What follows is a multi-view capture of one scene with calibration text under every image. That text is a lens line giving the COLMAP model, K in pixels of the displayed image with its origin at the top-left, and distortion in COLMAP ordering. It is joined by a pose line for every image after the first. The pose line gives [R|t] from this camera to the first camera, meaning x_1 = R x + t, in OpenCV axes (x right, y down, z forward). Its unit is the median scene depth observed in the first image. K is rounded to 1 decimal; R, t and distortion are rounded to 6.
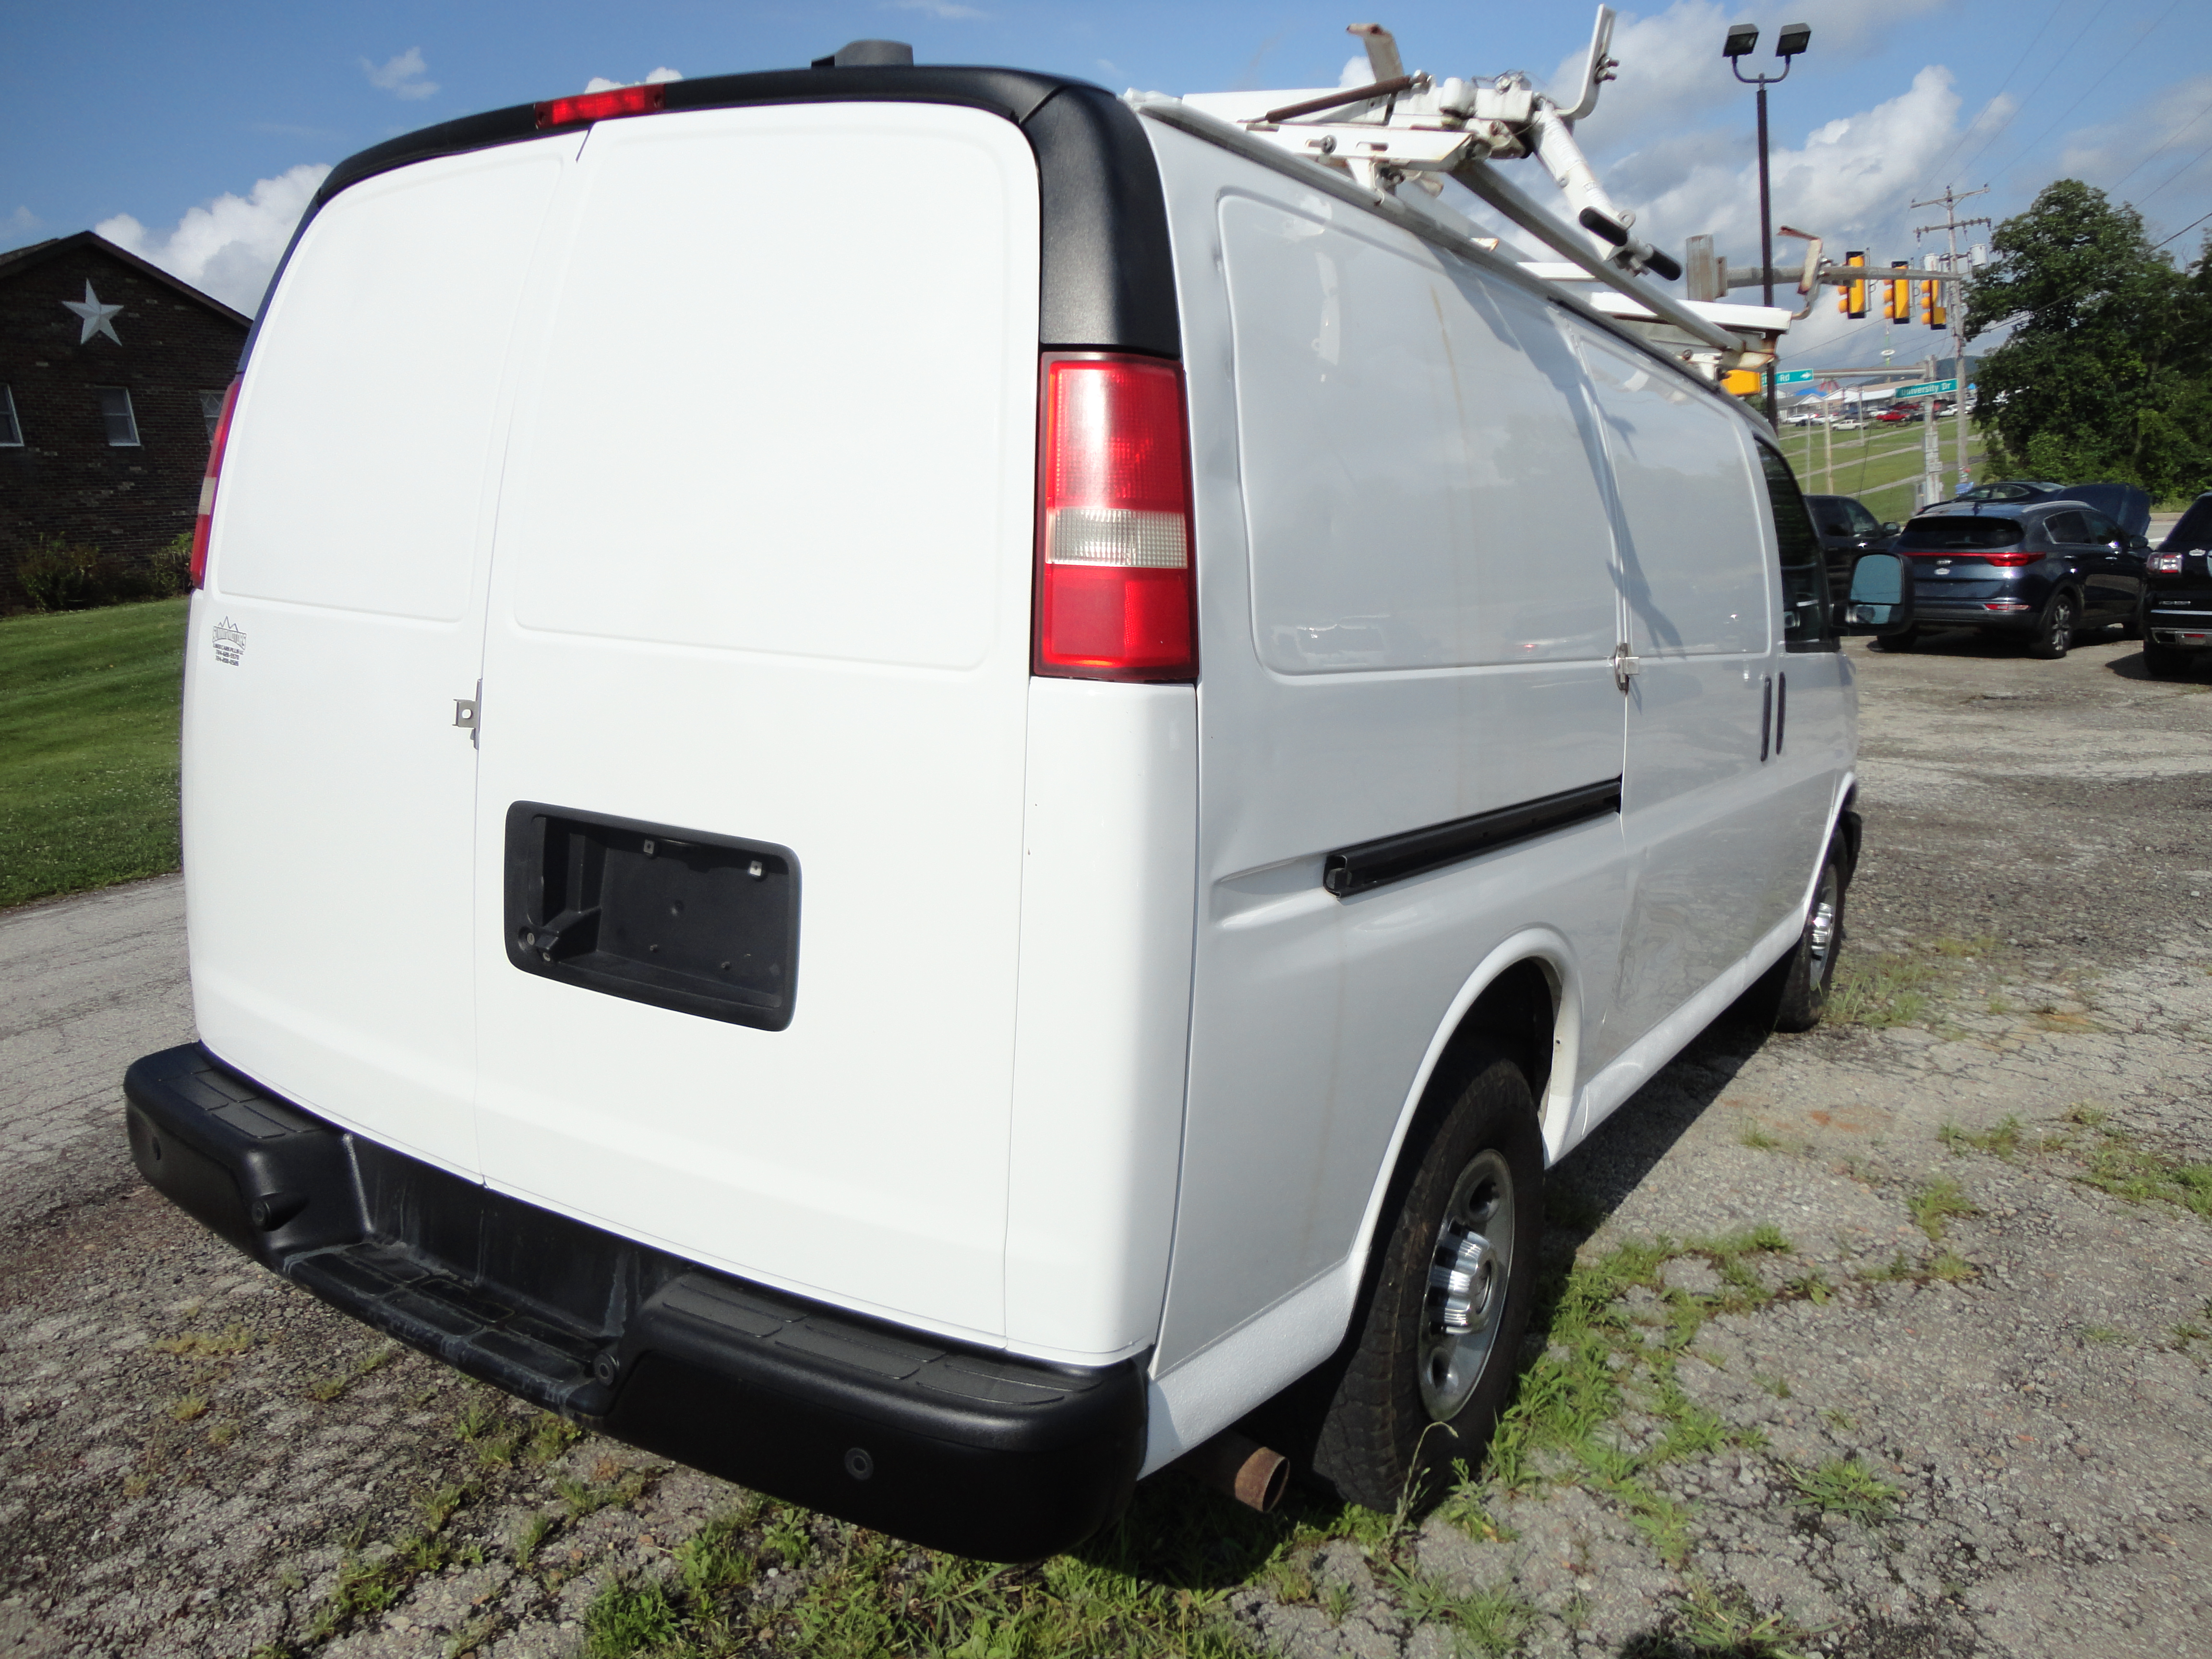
lens RADIAL K [[1583.2, 0, 1106.0], [0, 1583.2, 829.5], [0, 0, 1]] dist [-0.005533, -0.003106]
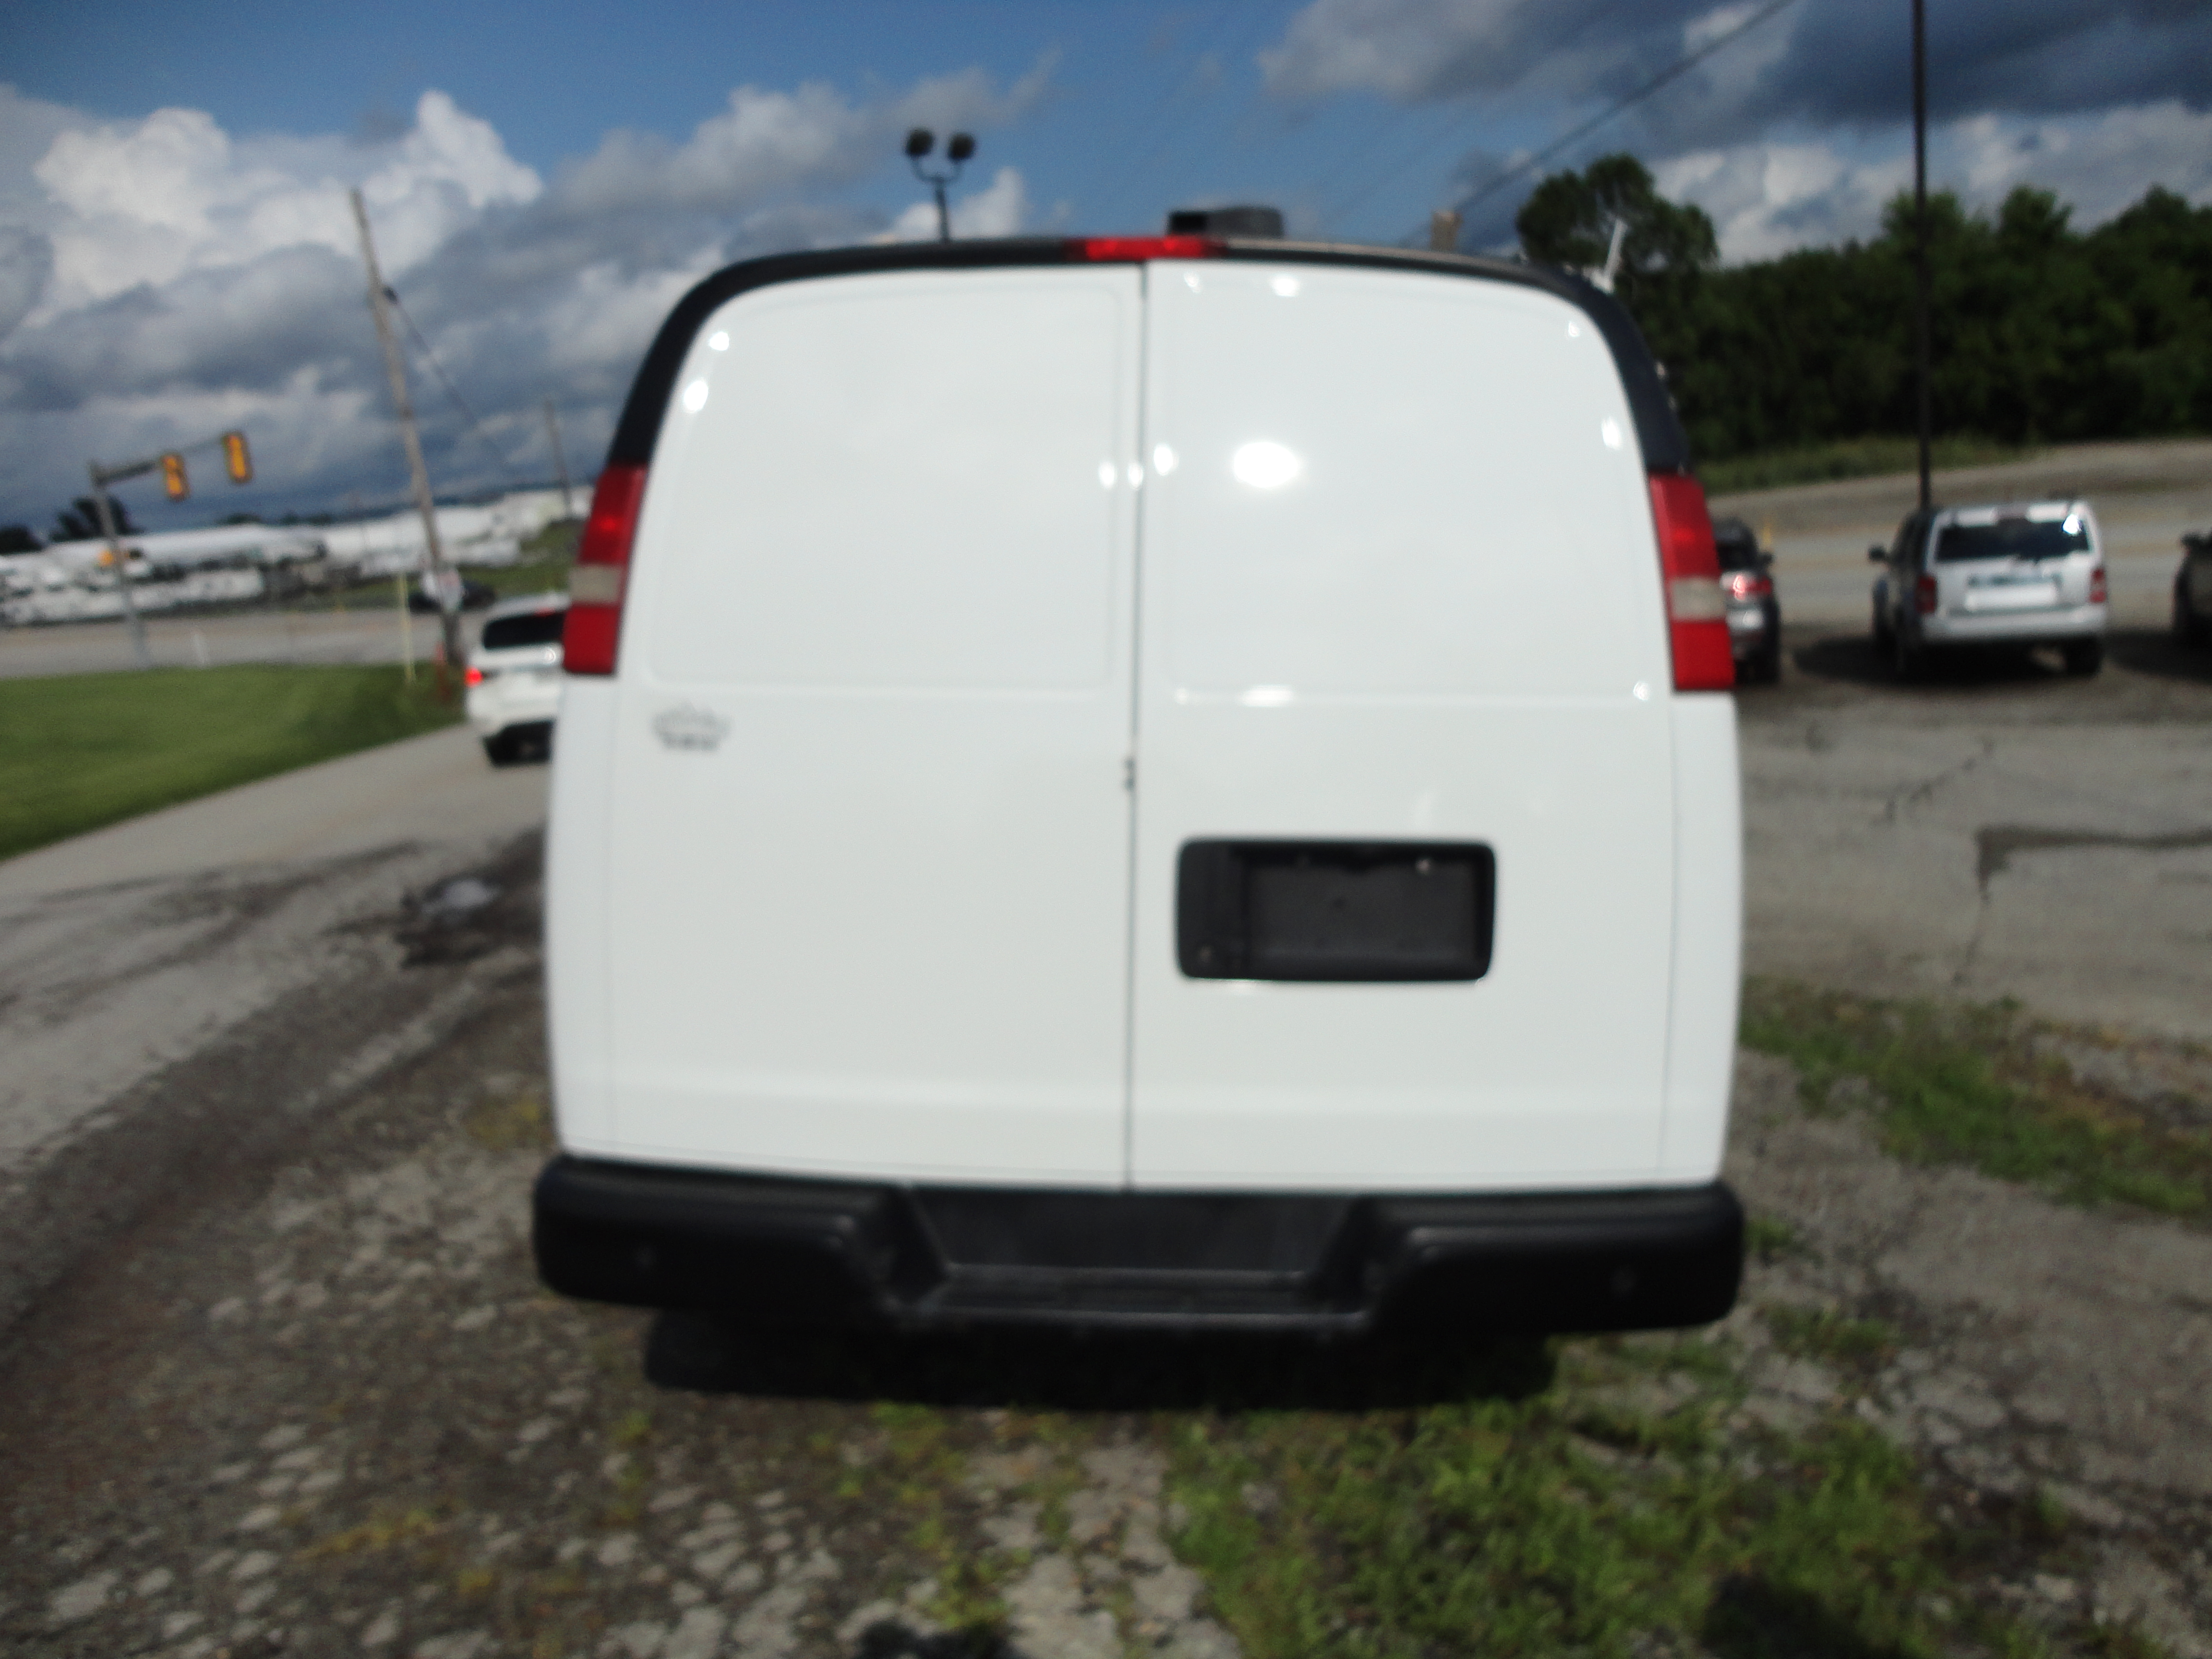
lens RADIAL K [[1631.5, 0, 1070.7], [0, 1631.5, 838.2], [0, 0, 1]] dist [-0.018856, -0.001546]
pose [[0.849576, -0.097138, 0.518444, -0.143866], [0.113317, 0.993559, 0.000464, -0.003675], [-0.515150, 0.058354, 0.855112, 0.001085]]
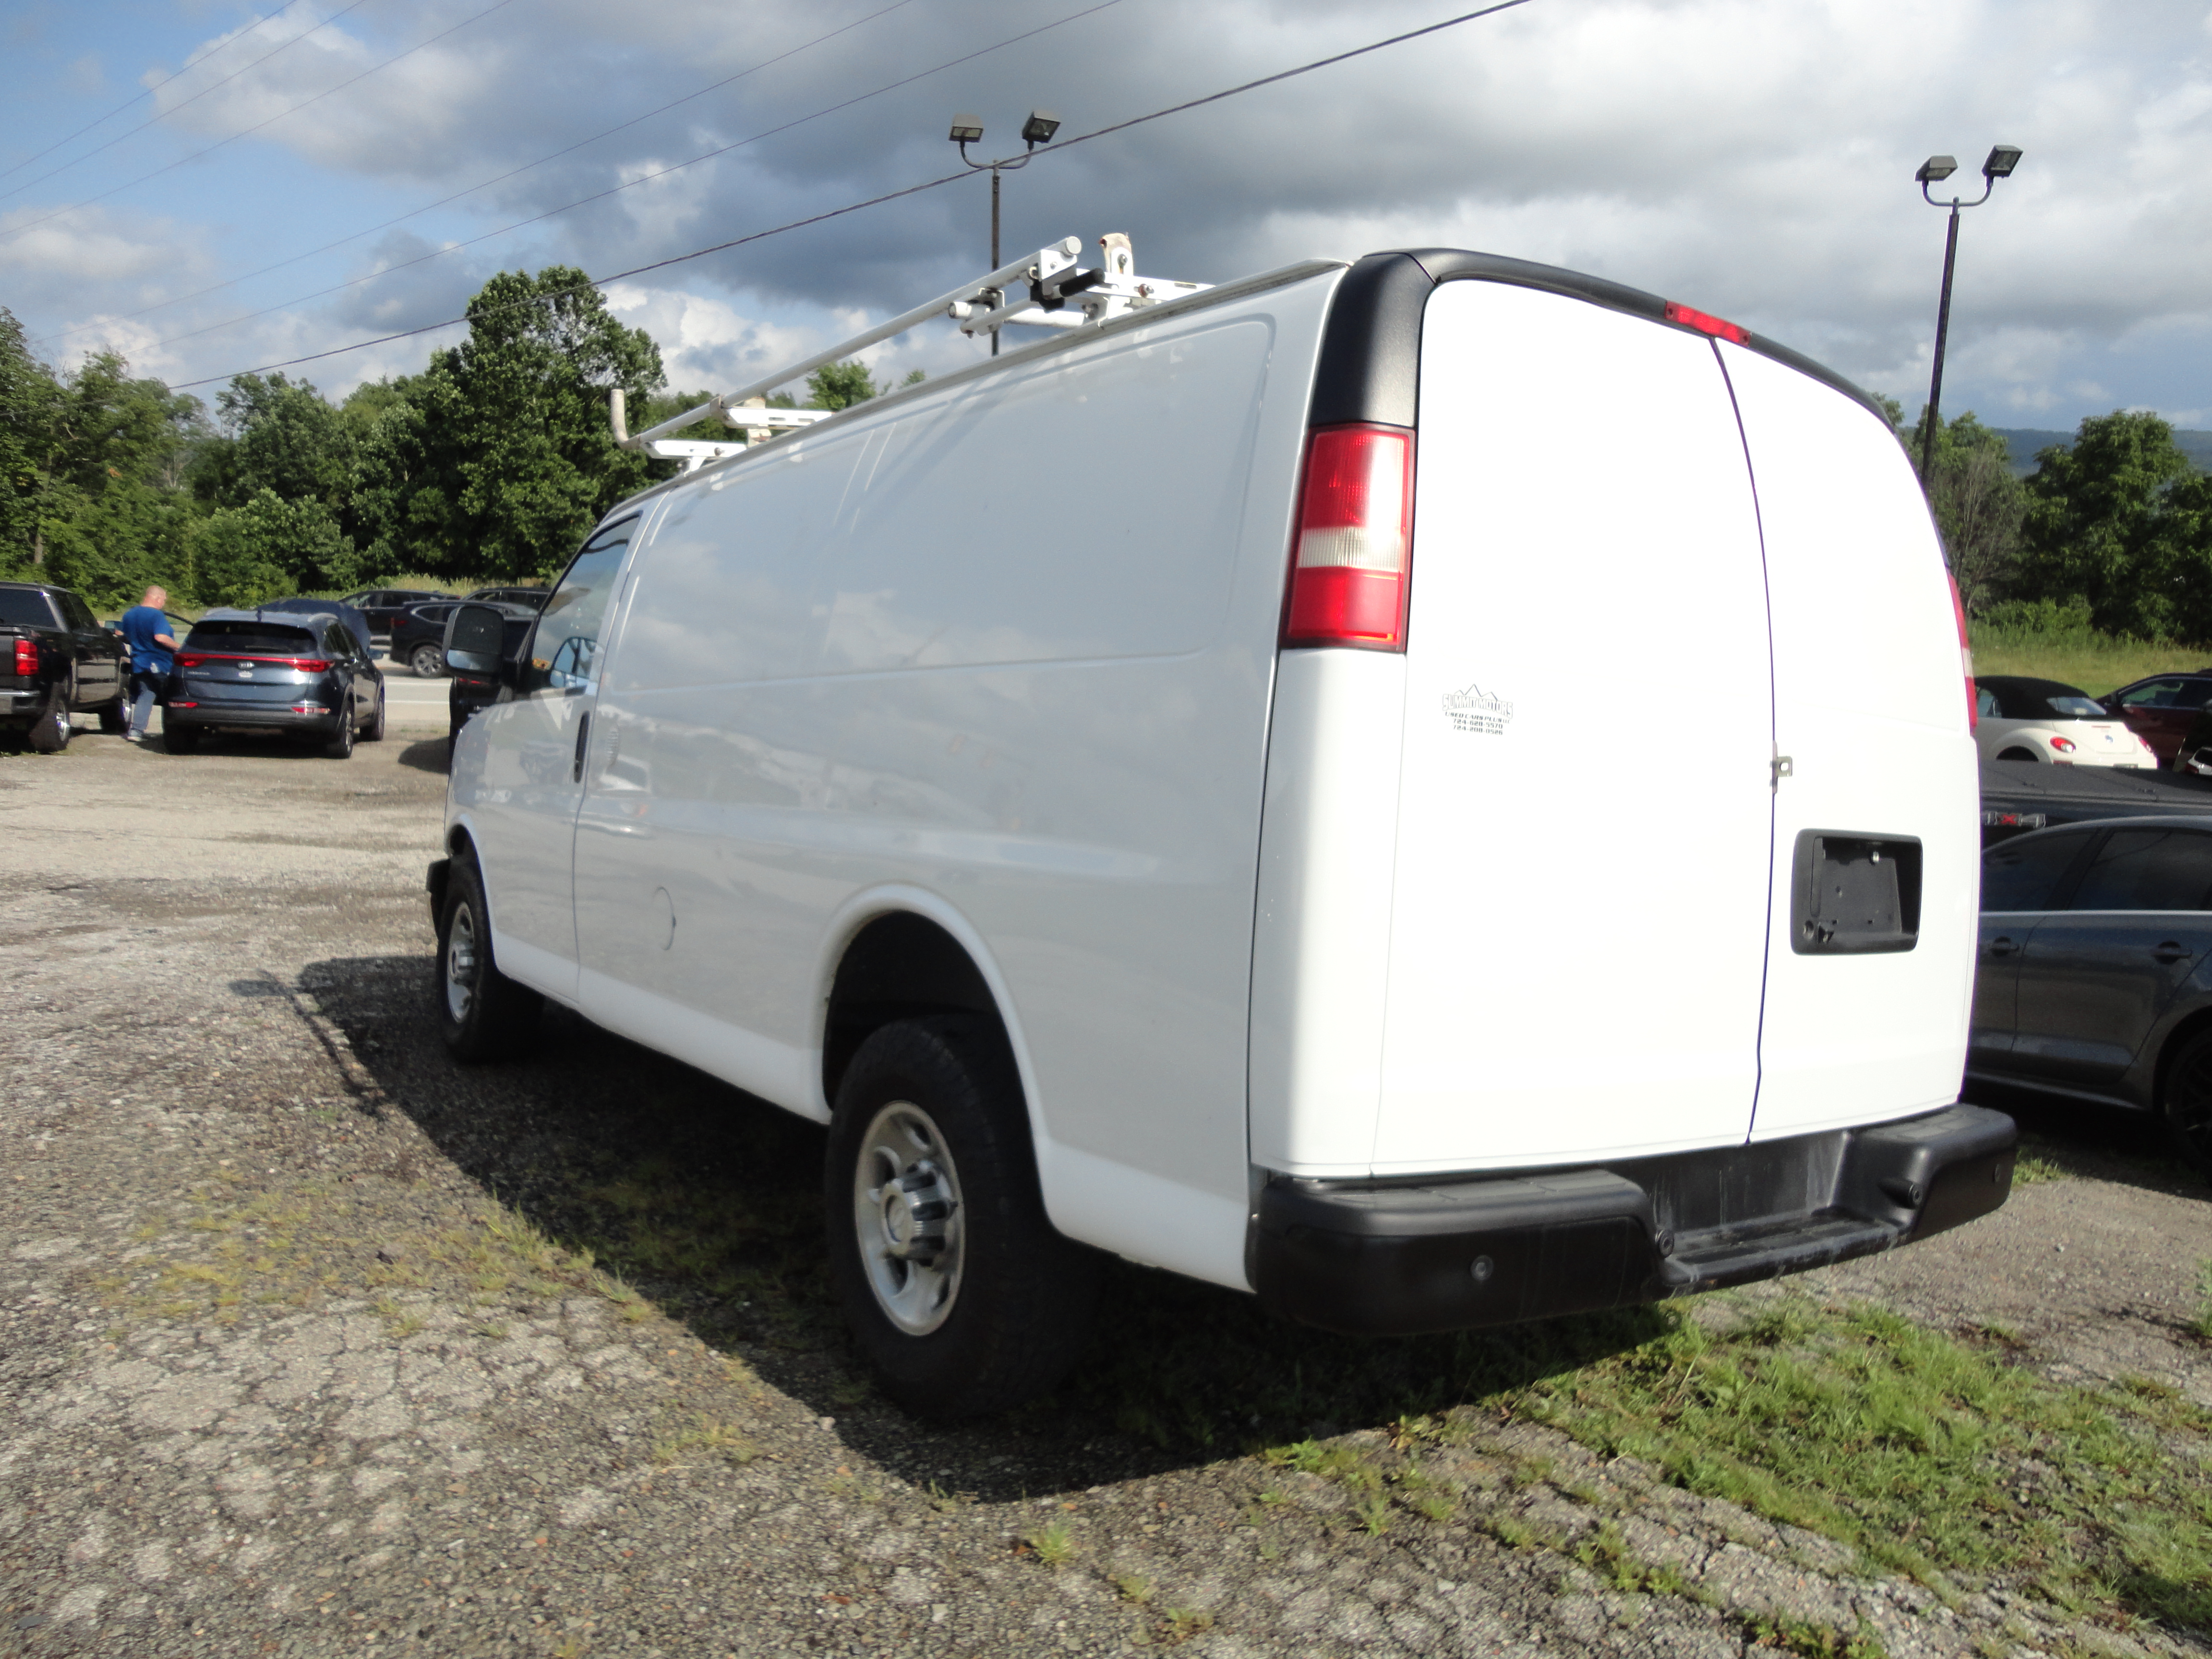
lens RADIAL K [[1631.5, 0, 1070.7], [0, 1631.5, 838.2], [0, 0, 1]] dist [-0.018856, -0.001546]
pose [[0.359165, -0.054607, 0.931675, -0.254480], [0.113875, 0.993392, 0.014325, -0.013637], [-0.926301, 0.100950, 0.363010, 0.143576]]
